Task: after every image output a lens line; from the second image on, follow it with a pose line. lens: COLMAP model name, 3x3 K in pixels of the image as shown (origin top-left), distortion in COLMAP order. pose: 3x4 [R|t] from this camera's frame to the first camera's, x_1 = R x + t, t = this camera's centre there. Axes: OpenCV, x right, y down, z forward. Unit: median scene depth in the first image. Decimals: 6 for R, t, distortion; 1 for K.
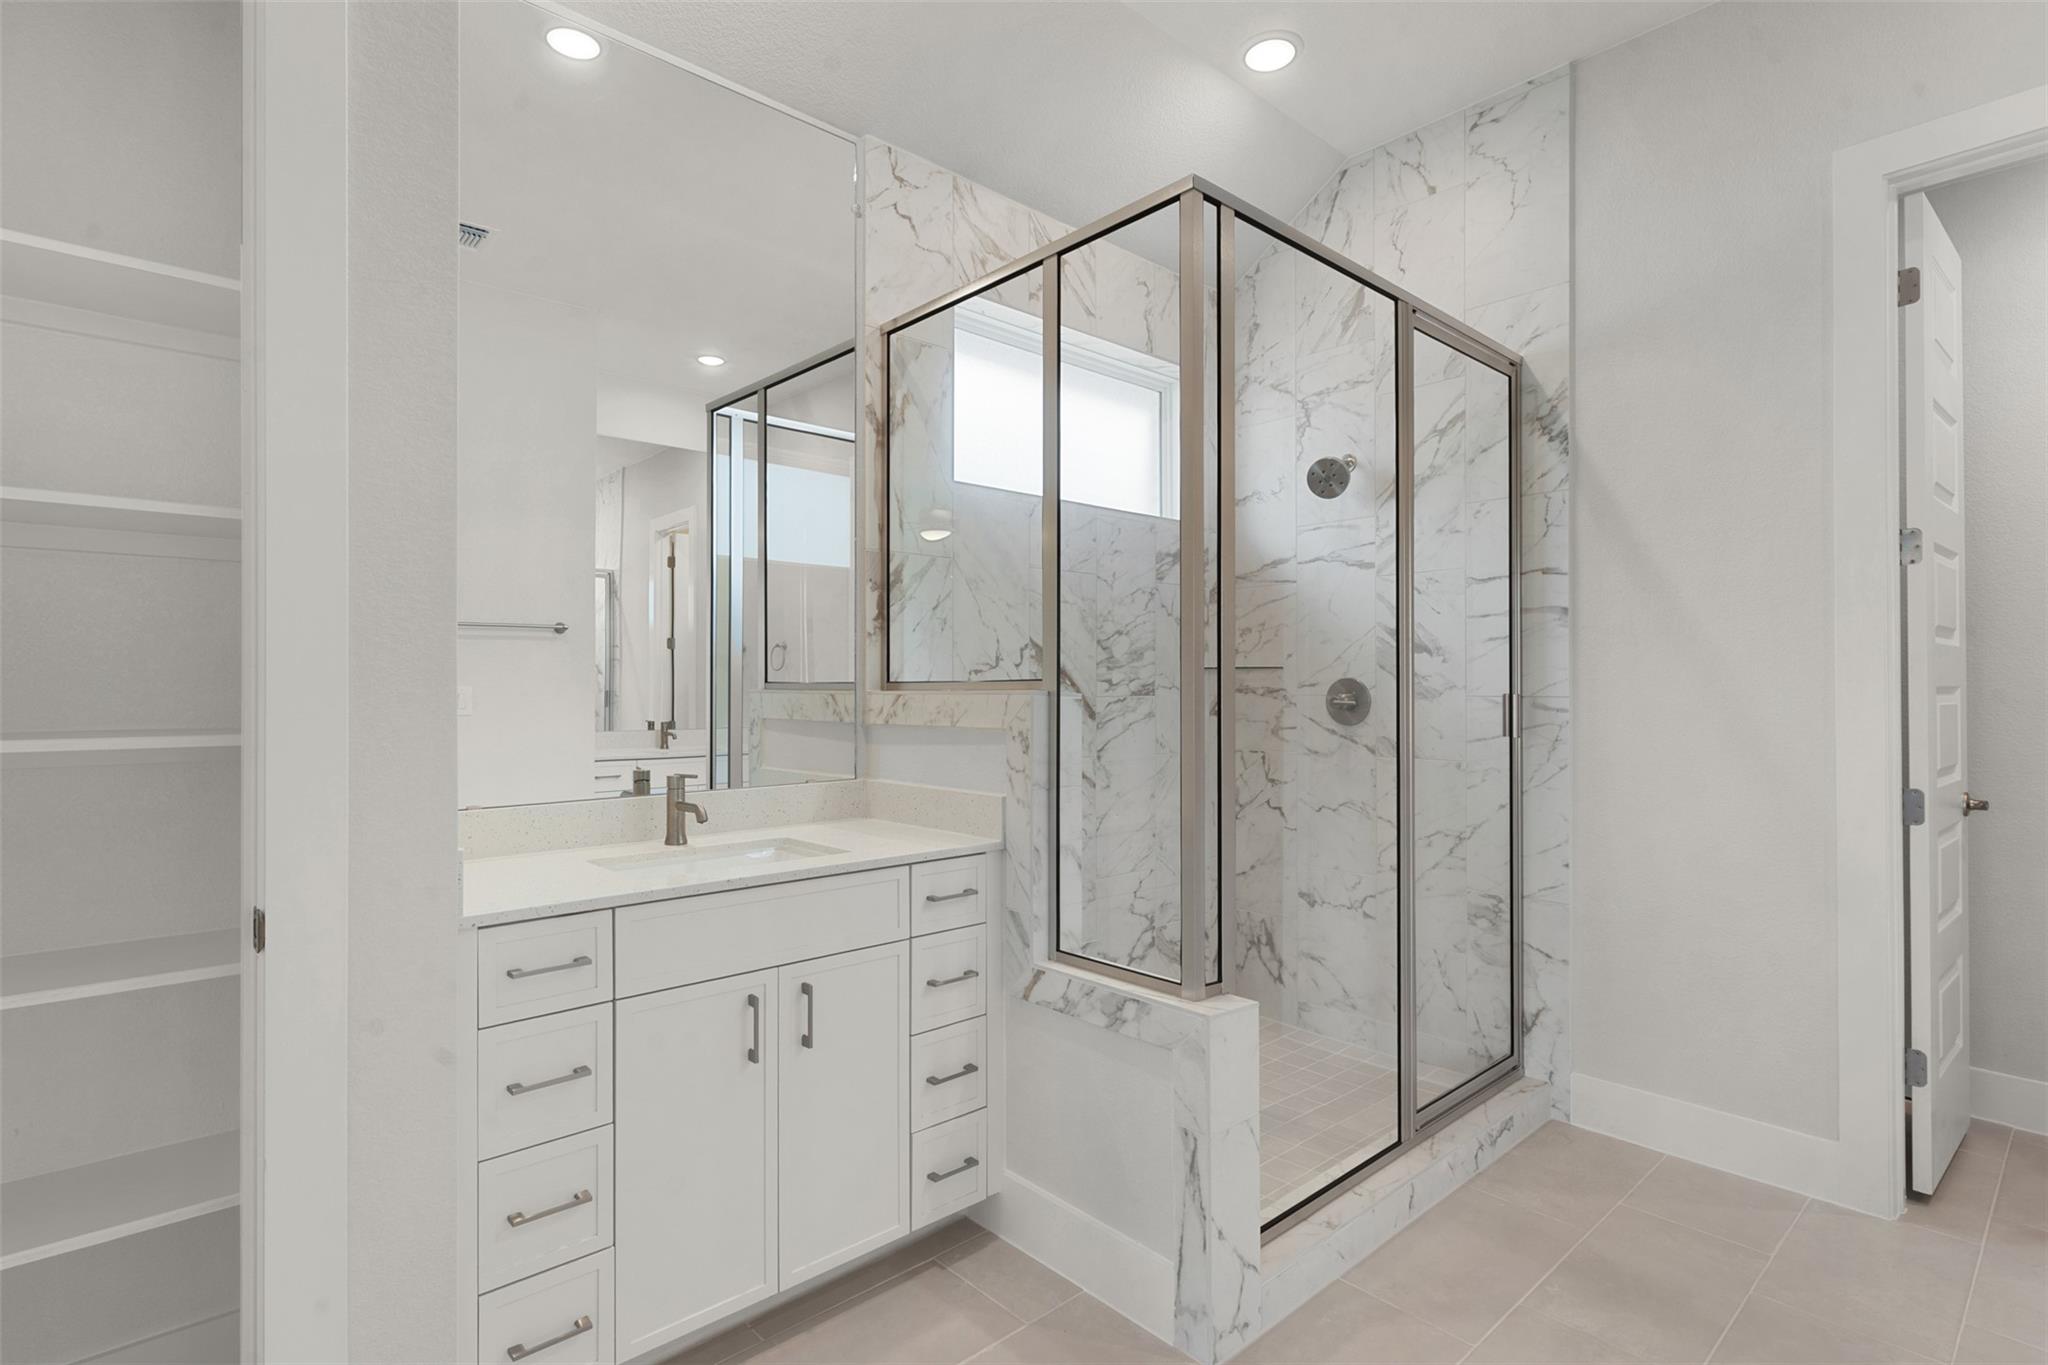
lens RADIAL K [[995.1, 0, 1029.5], [0, 995.1, 686.5], [0, 0, 1]] dist [0.009480, -0.001862]
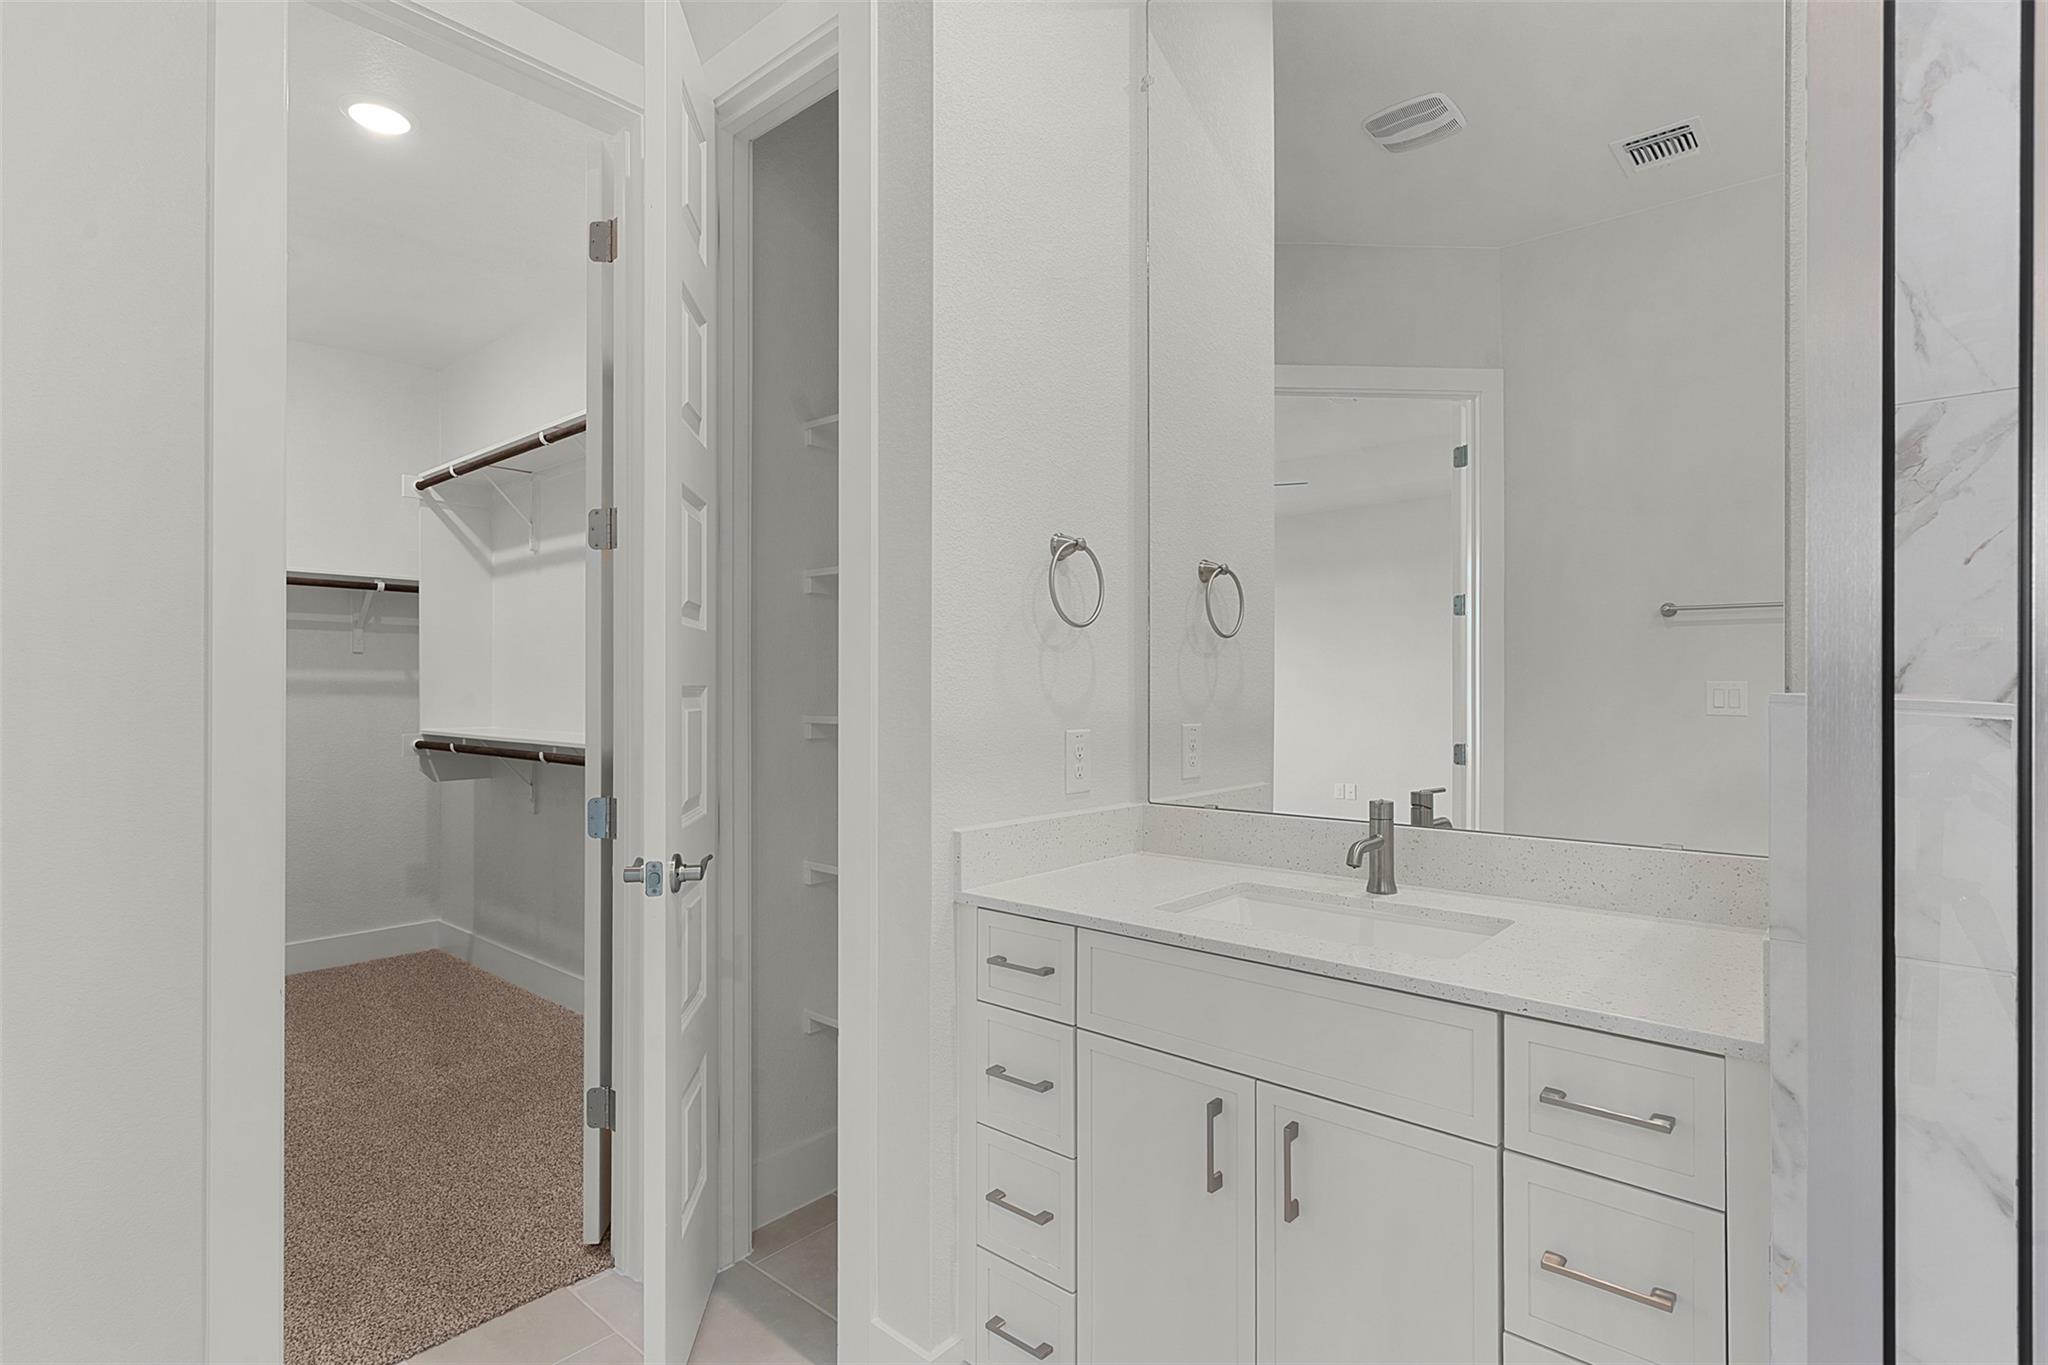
lens RADIAL K [[995.1, 0, 1023.8], [0, 995.1, 687.9], [0, 0, 1]] dist [0.009480, -0.001862]
pose [[0.122718, 0.008664, -0.992404, 0.435167], [0.001305, 0.999960, 0.008892, -0.004184], [0.992441, -0.002387, 0.122702, 0.760250]]
